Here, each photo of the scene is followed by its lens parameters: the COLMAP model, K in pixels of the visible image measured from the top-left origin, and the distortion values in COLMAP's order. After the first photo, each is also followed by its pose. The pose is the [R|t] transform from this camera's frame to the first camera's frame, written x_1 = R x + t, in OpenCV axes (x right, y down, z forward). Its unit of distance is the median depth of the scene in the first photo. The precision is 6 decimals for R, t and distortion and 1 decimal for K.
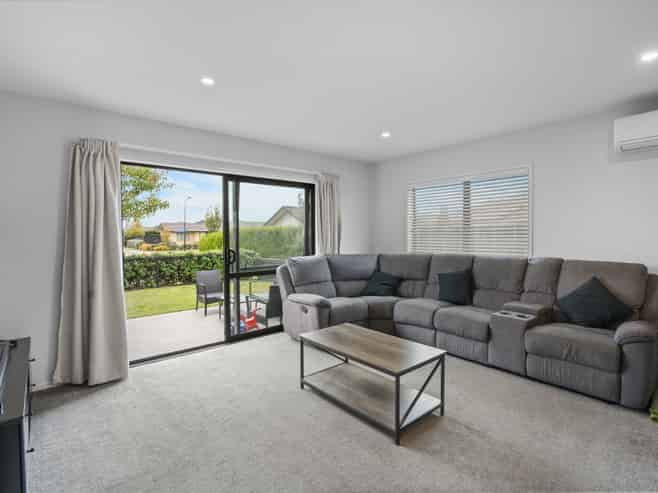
lens RADIAL K [[327.4, 0, 330.3], [0, 327.4, 241.4], [0, 0, 1]] dist [-0.000527, -0.000086]
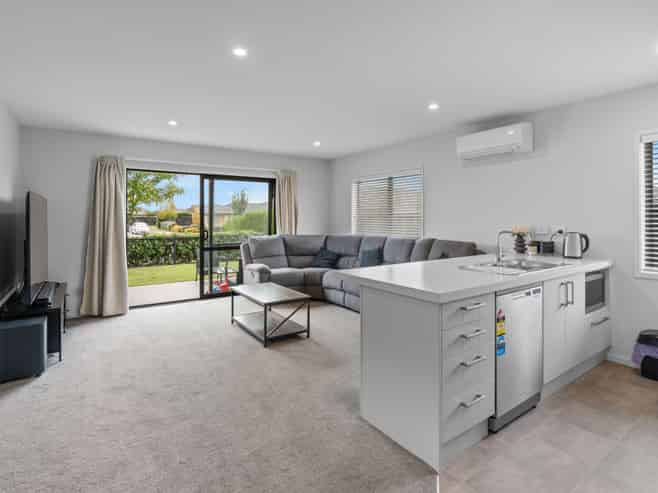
lens RADIAL K [[353.4, 0, 325.6], [0, 353.4, 215.6], [0, 0, 1]] dist [0.000544, 0.000208]
pose [[0.992126, 0.005638, -0.125116, 0.333345], [-0.008882, 0.999638, -0.025383, -0.000966], [0.124927, 0.026294, 0.991817, -0.343951]]
